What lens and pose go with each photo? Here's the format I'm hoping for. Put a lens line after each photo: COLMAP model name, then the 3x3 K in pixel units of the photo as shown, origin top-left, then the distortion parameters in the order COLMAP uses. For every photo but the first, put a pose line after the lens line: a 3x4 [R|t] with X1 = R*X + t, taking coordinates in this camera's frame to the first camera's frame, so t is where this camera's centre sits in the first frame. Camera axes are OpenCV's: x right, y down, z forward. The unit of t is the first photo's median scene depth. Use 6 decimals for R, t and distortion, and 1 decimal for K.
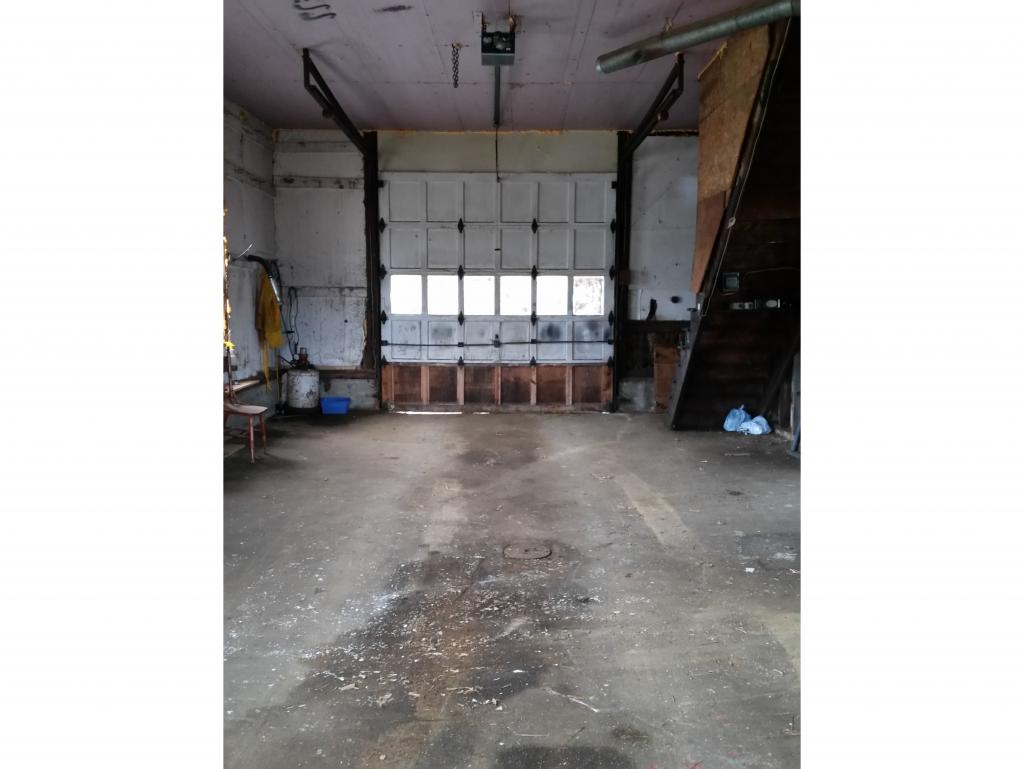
lens RADIAL K [[917.0, 0, 511.8], [0, 917.0, 385.1], [0, 0, 1]] dist [0.003057, 0.000101]
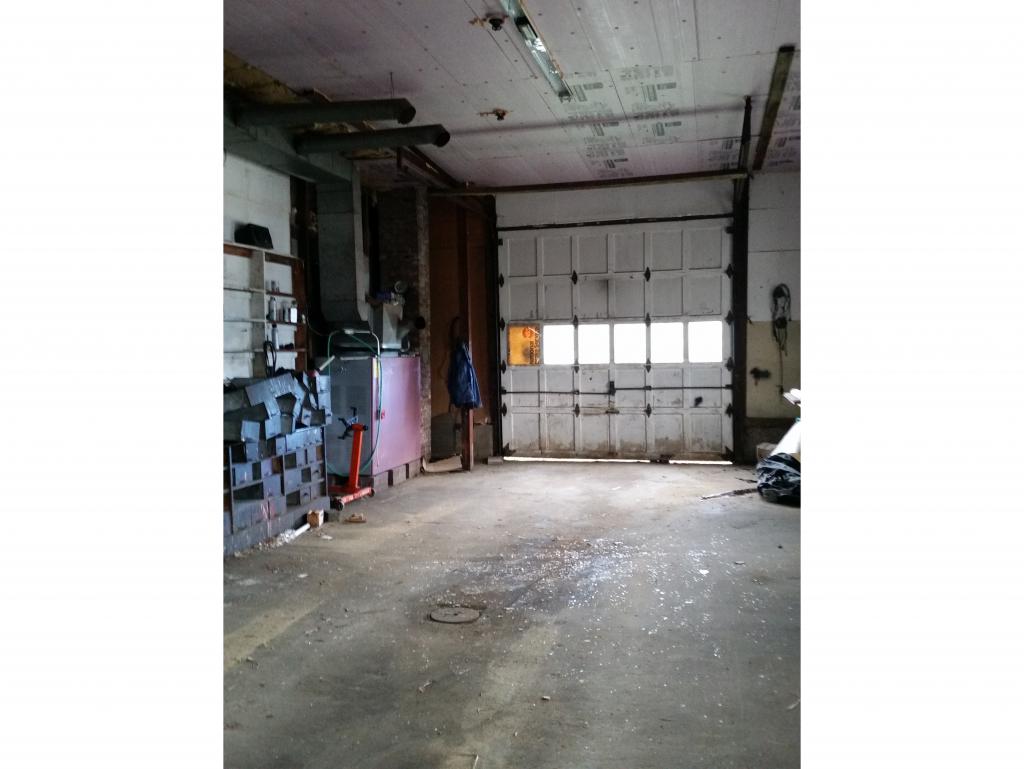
lens RADIAL K [[917.0, 0, 511.6], [0, 917.0, 385.2], [0, 0, 1]] dist [0.003057, 0.000101]
pose [[-0.975294, 0.005035, 0.220852, -0.246791], [0.035223, 0.990494, 0.132967, -0.176658], [-0.218083, 0.137461, -0.966201, 1.833110]]
